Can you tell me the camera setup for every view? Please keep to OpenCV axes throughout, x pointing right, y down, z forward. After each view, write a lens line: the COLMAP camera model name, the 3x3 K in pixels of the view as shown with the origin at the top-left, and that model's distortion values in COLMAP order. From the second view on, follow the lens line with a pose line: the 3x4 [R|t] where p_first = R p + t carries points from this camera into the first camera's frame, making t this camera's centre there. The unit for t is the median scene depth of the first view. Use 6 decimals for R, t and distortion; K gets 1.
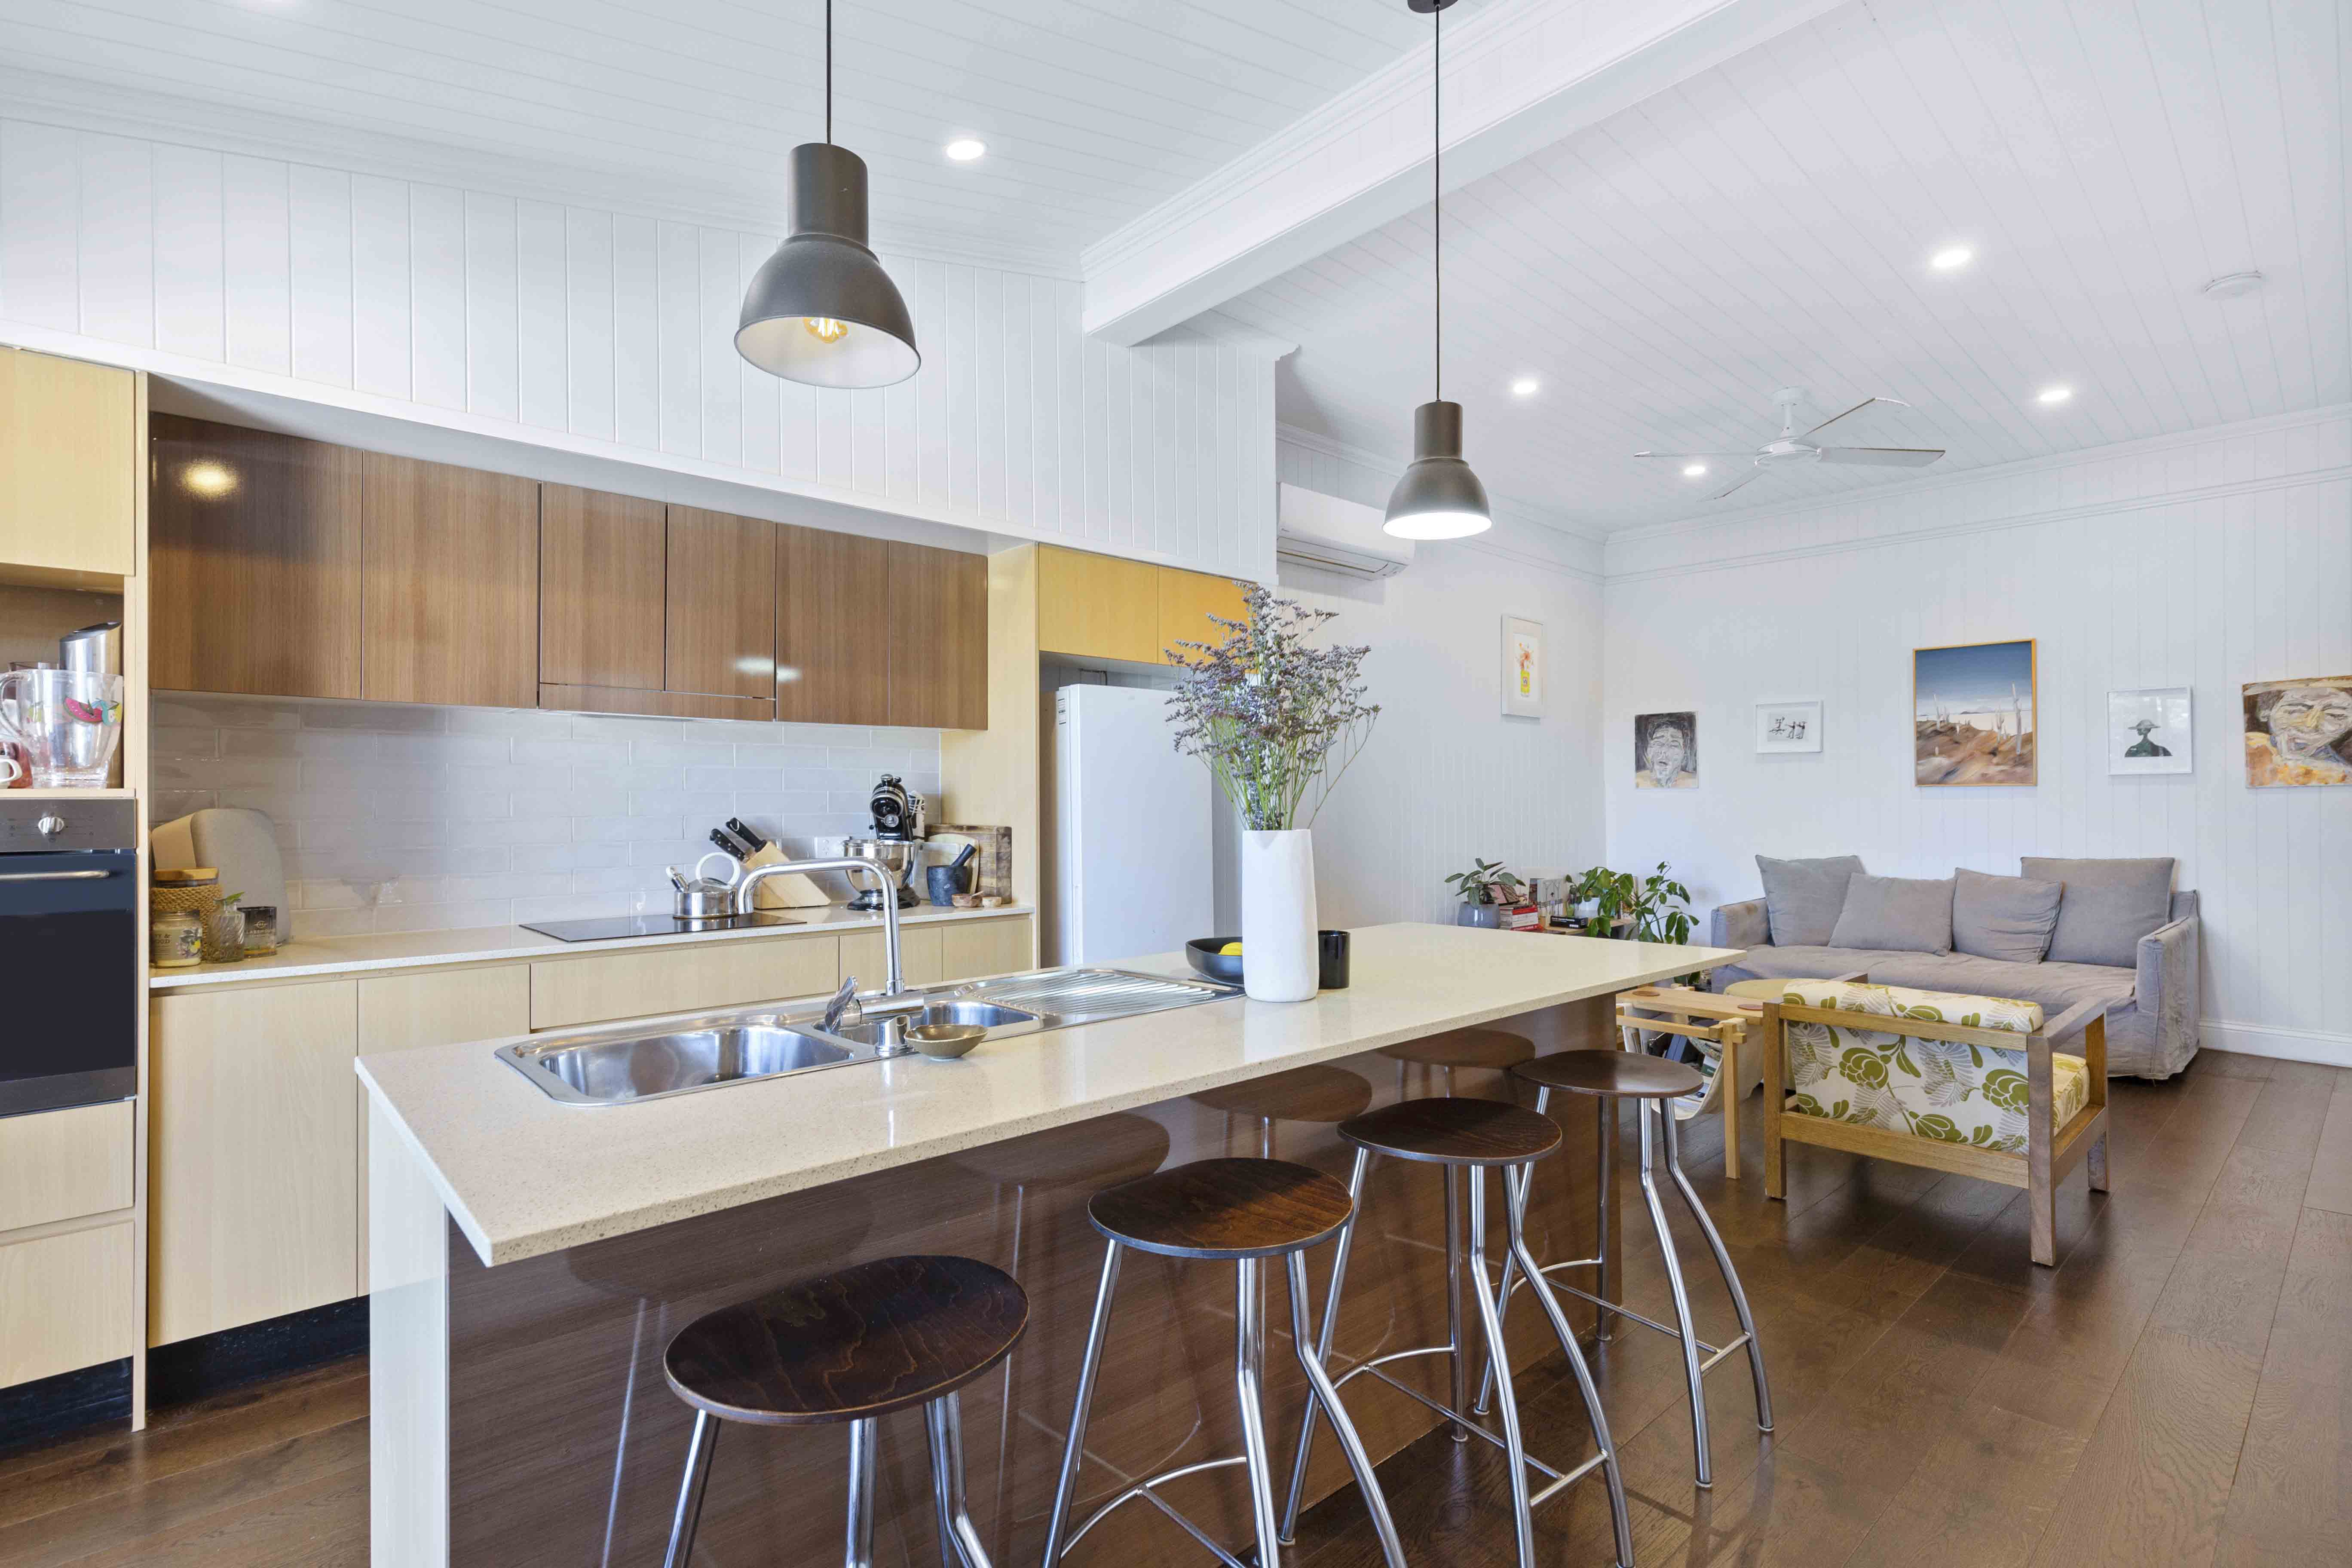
lens RADIAL K [[1103.6, 0, 1170.6], [0, 1103.6, 786.2], [0, 0, 1]] dist [-0.009366, -0.000039]
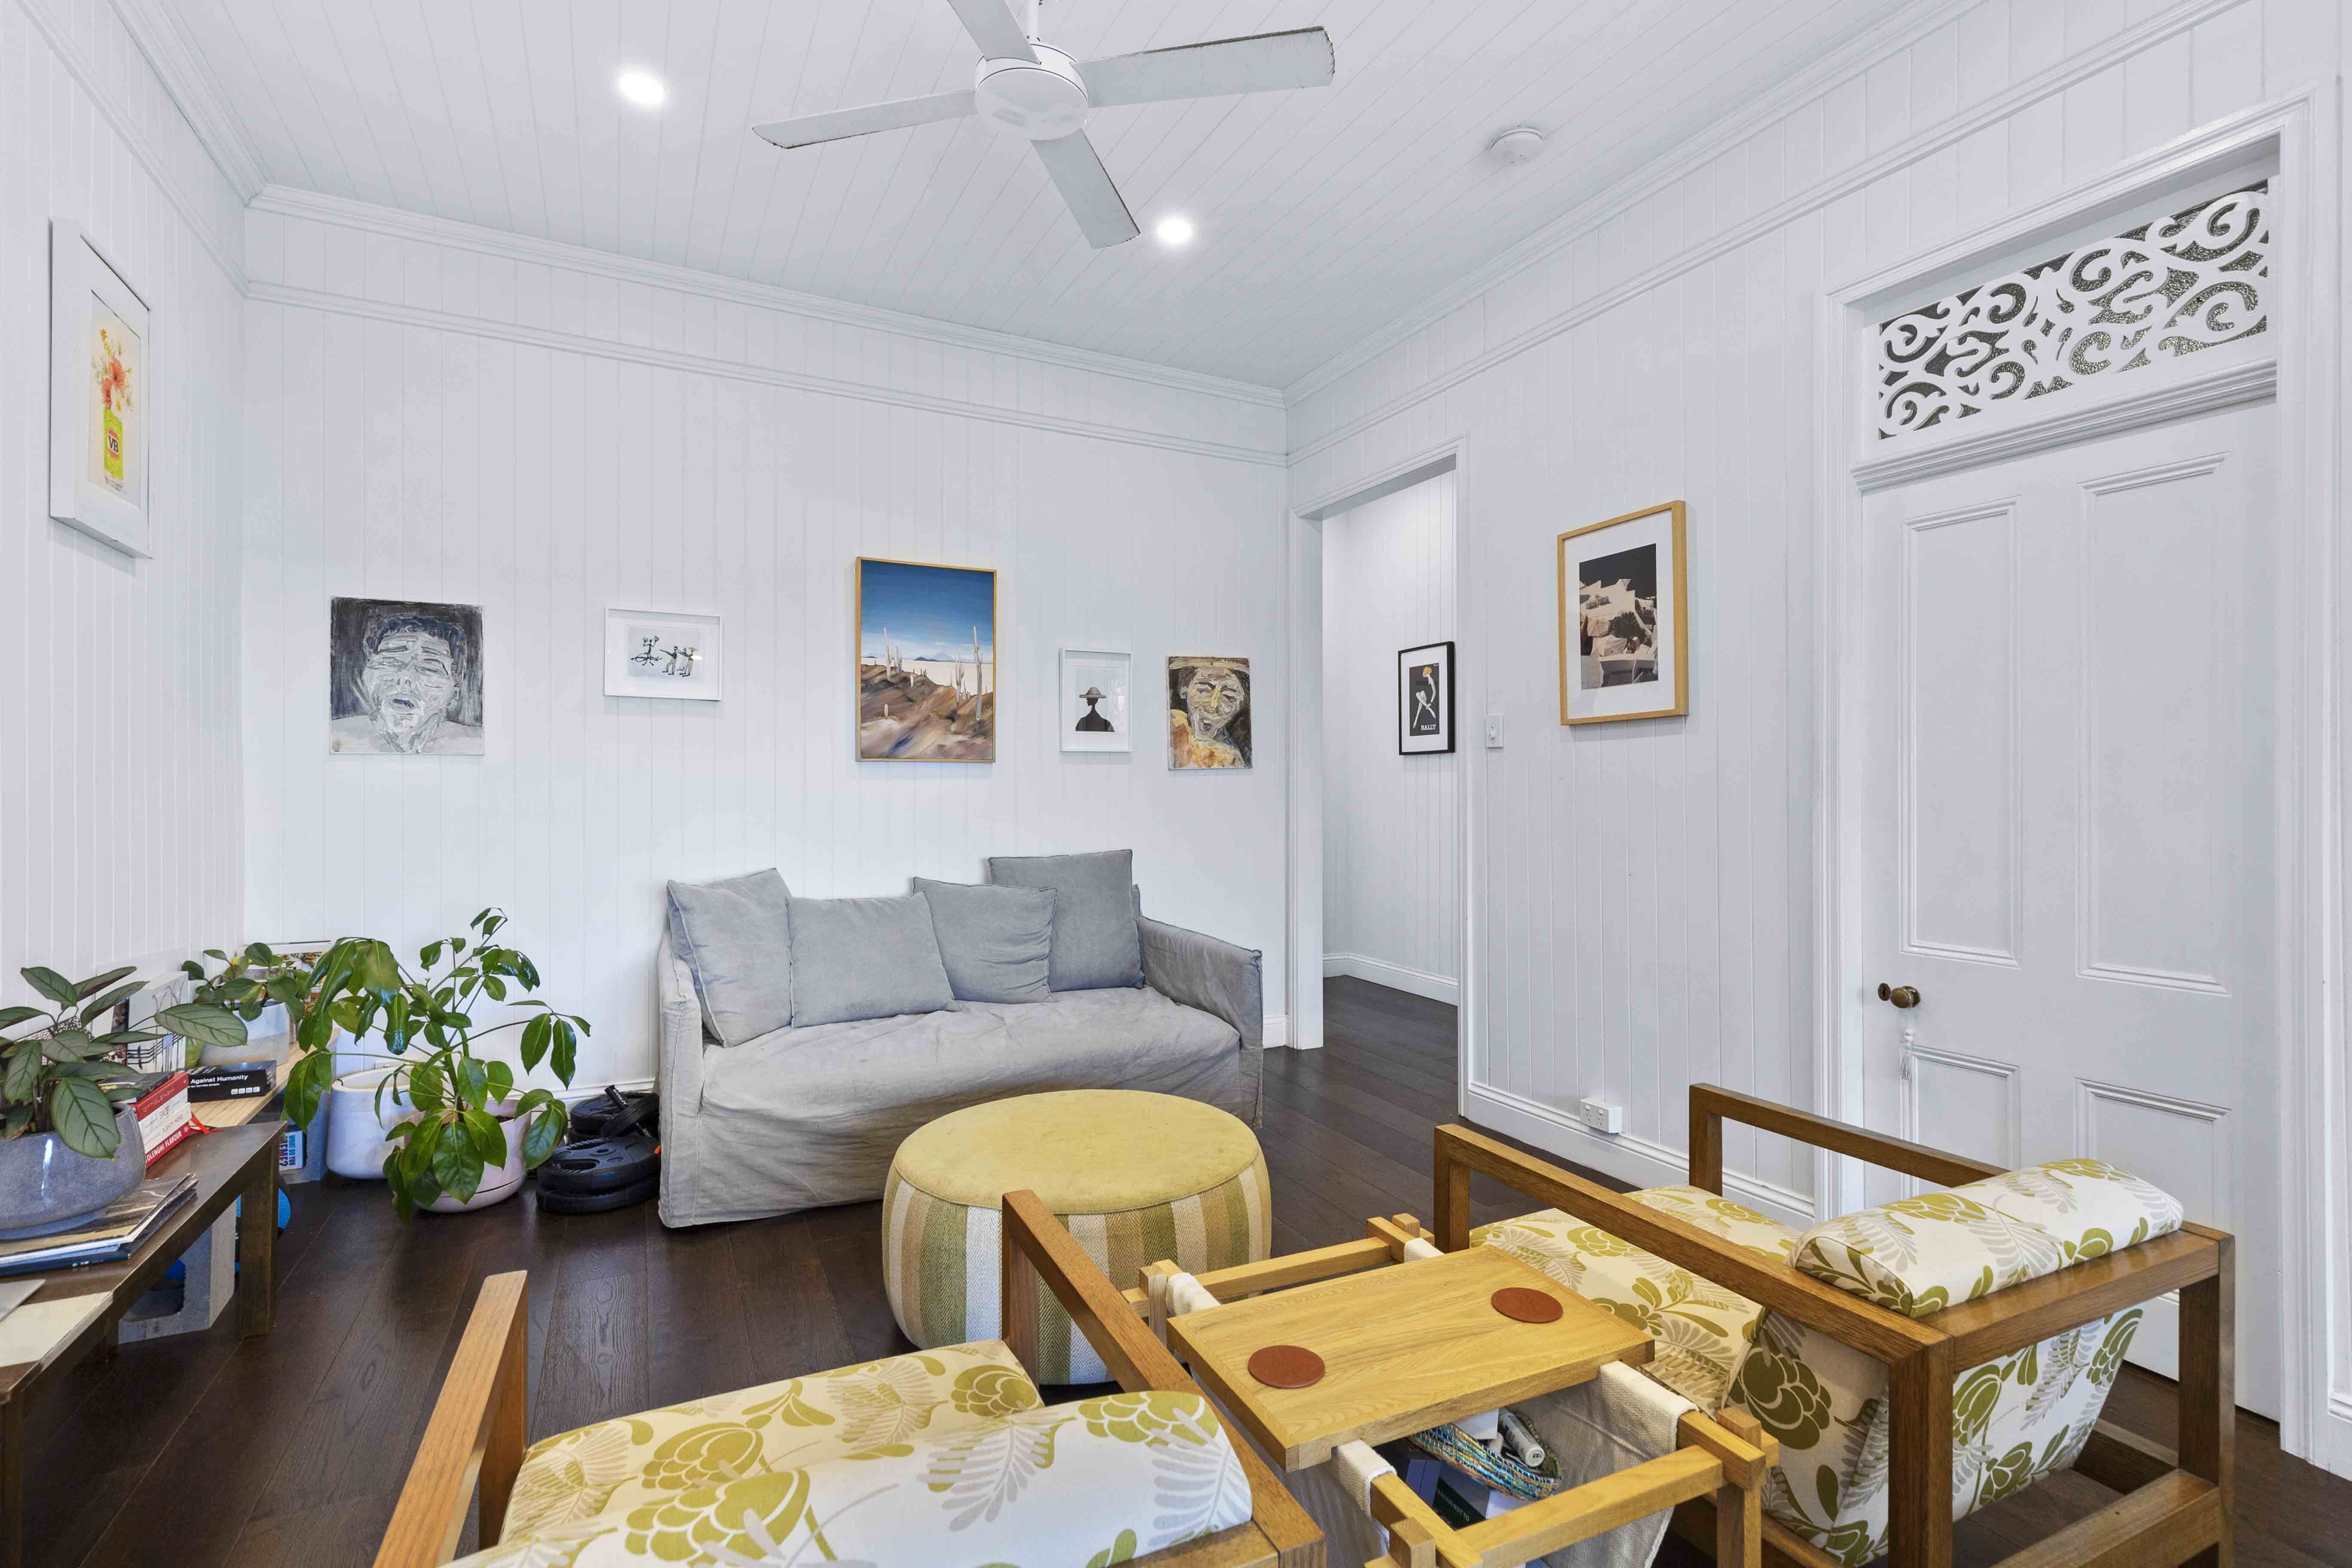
lens RADIAL K [[1103.6, 0, 1191.6], [0, 1103.6, 782.6], [0, 0, 1]] dist [-0.009366, -0.000039]
pose [[0.256818, 0.008002, 0.966427, 0.071952], [-0.013069, 0.999903, -0.004807, 0.013389], [-0.966371, -0.011395, 0.256898, 0.592261]]
